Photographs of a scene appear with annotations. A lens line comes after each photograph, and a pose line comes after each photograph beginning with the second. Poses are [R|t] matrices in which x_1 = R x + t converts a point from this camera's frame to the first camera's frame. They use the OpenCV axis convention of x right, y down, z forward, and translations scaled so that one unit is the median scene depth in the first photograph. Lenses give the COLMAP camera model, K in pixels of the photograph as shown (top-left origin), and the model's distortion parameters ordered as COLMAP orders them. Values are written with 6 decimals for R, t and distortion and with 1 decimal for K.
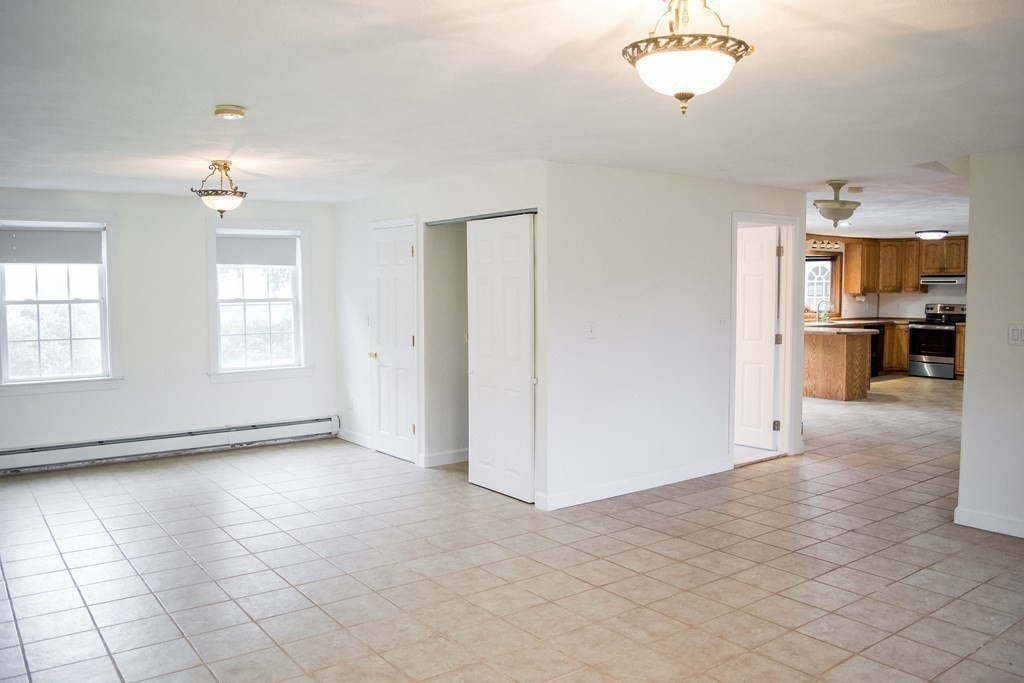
lens RADIAL K [[800.9, 0, 512.3], [0, 800.9, 342.3], [0, 0, 1]] dist [-0.086425, 0.004806]
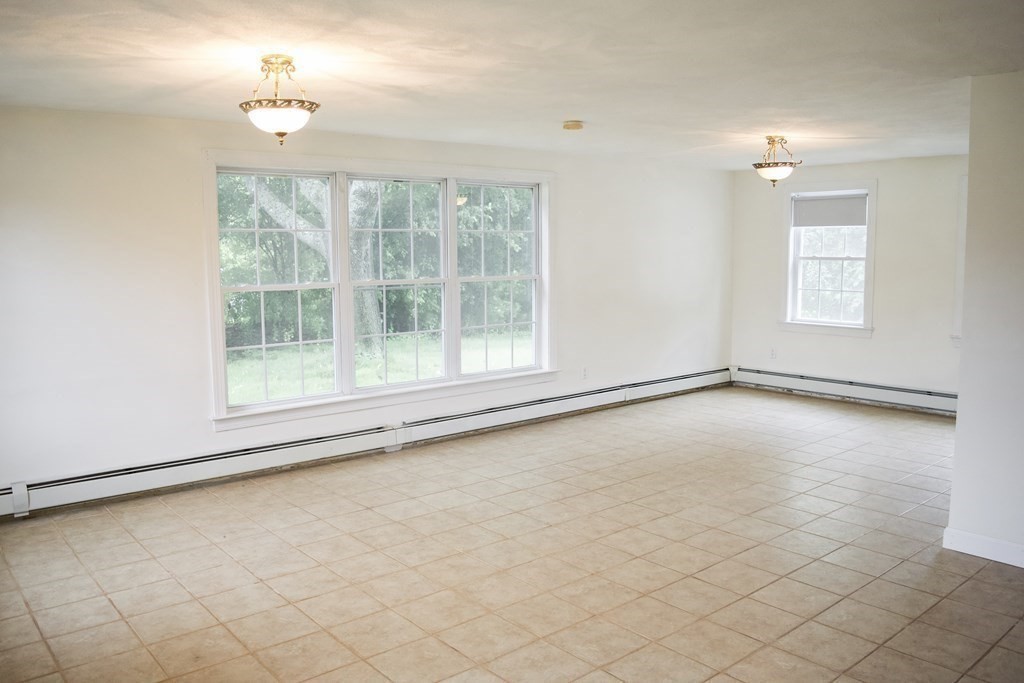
lens RADIAL K [[800.9, 0, 511.9], [0, 800.9, 340.0], [0, 0, 1]] dist [-0.086425, 0.004806]
pose [[0.061201, 0.115392, -0.991433, 0.873834], [-0.062333, 0.991798, 0.111587, -0.047774], [0.996177, 0.054970, 0.067892, 0.641994]]
